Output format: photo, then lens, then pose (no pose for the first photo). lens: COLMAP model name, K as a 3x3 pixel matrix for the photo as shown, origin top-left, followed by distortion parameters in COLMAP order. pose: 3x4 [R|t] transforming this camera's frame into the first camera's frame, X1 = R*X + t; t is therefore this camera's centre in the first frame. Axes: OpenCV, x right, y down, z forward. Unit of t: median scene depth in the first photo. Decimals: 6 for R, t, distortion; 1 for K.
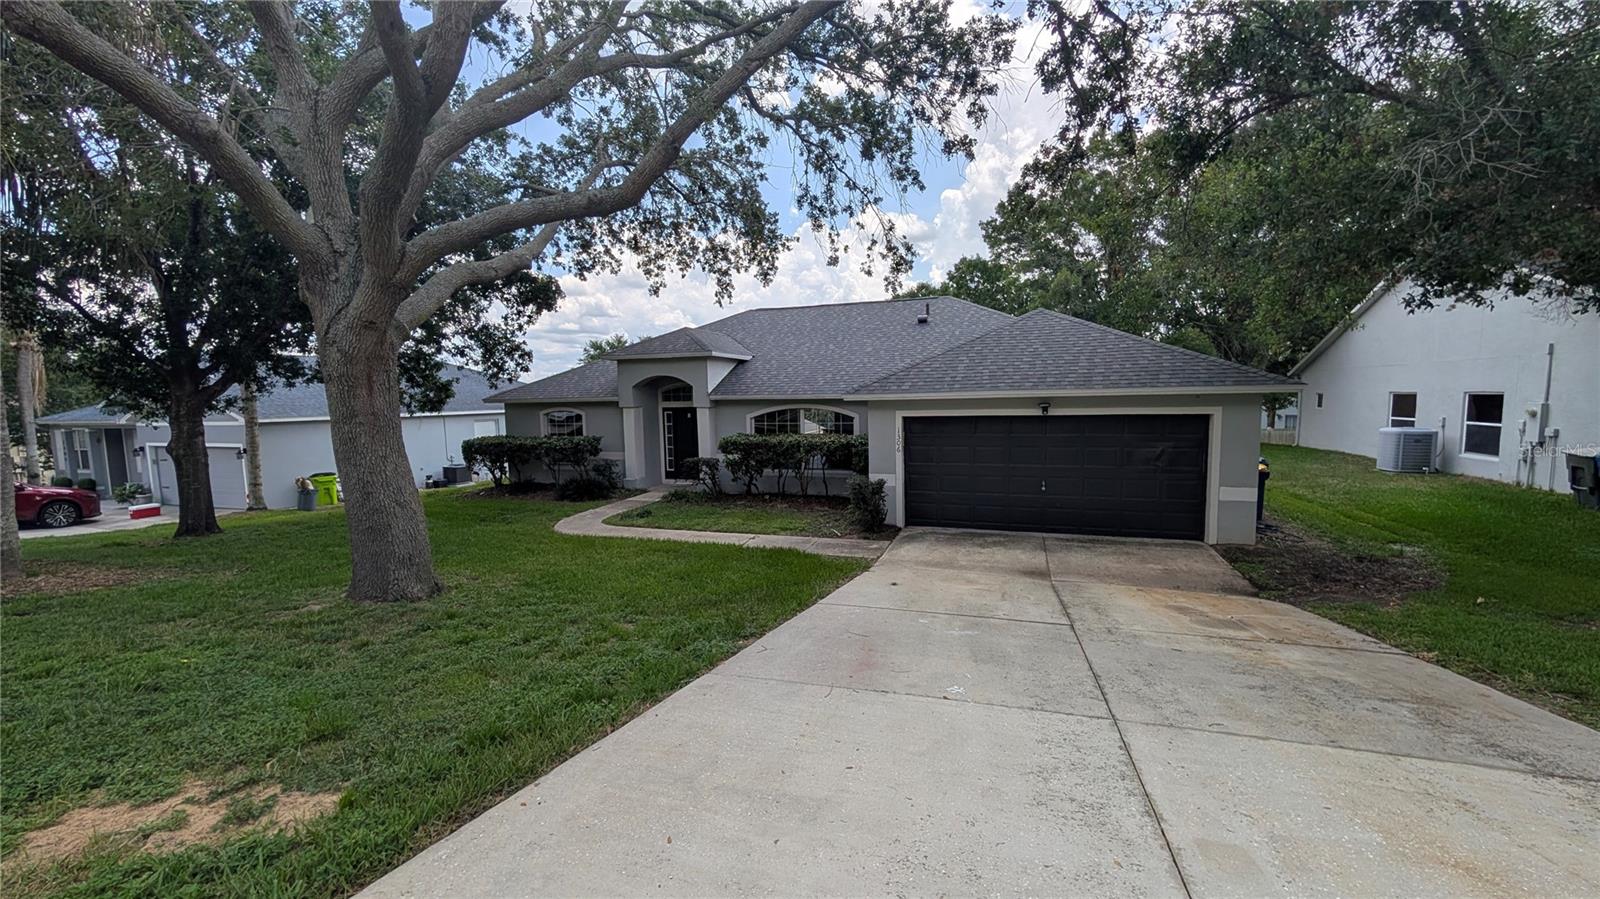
lens RADIAL K [[603.5, 0, 805.5], [0, 603.5, 448.6], [0, 0, 1]] dist [0.002720, -0.000243]
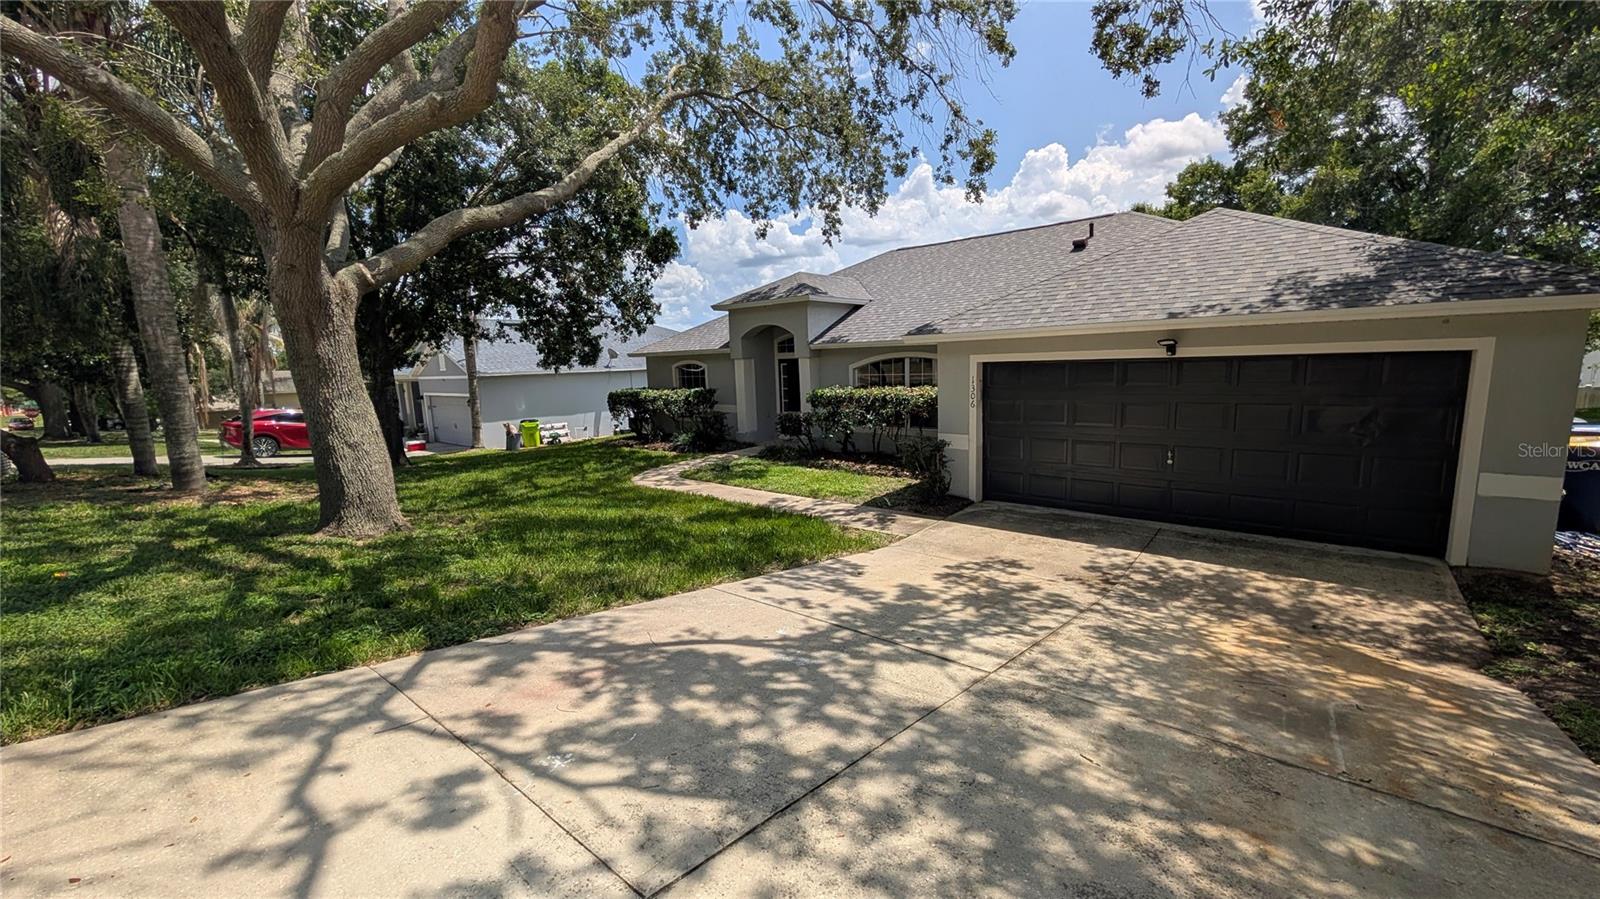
lens RADIAL K [[603.5, 0, 805.5], [0, 603.5, 448.6], [0, 0, 1]] dist [0.002720, -0.000243]
pose [[0.931992, 0.040317, -0.360230, 0.172978], [-0.015593, 0.997334, 0.071281, 0.005052], [0.362143, -0.060817, 0.930136, 0.128331]]
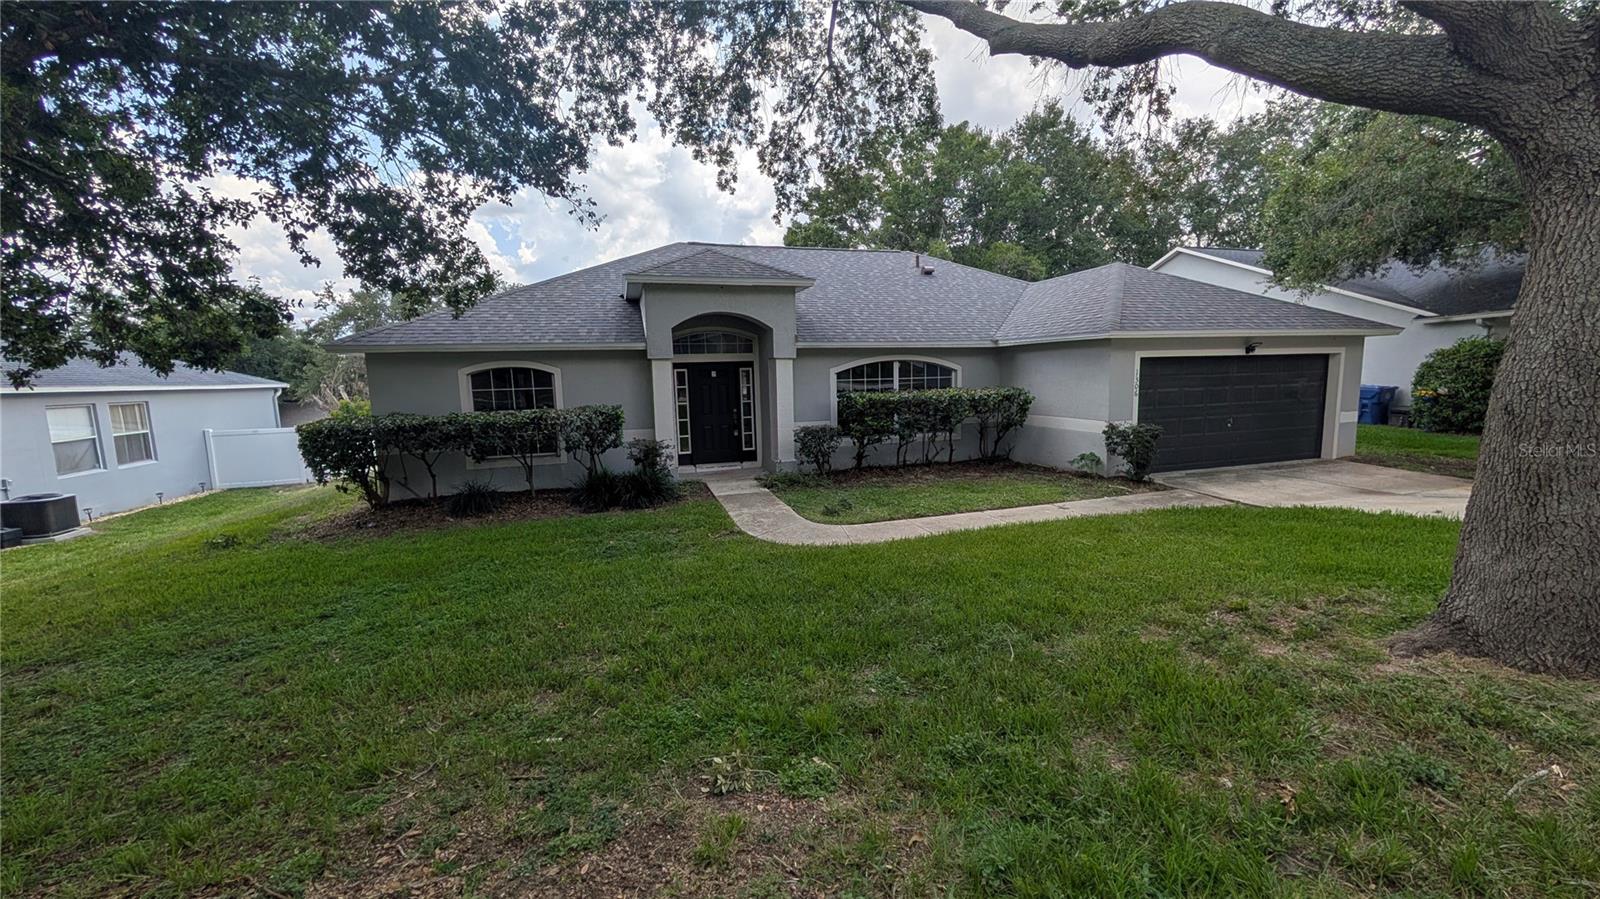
lens RADIAL K [[603.5, 0, 805.5], [0, 603.5, 448.6], [0, 0, 1]] dist [0.002720, -0.000243]
pose [[0.819149, -0.078605, 0.568169, -0.559238], [0.062752, 0.996901, 0.047447, 0.006881], [-0.570137, -0.003213, 0.821543, 0.378586]]
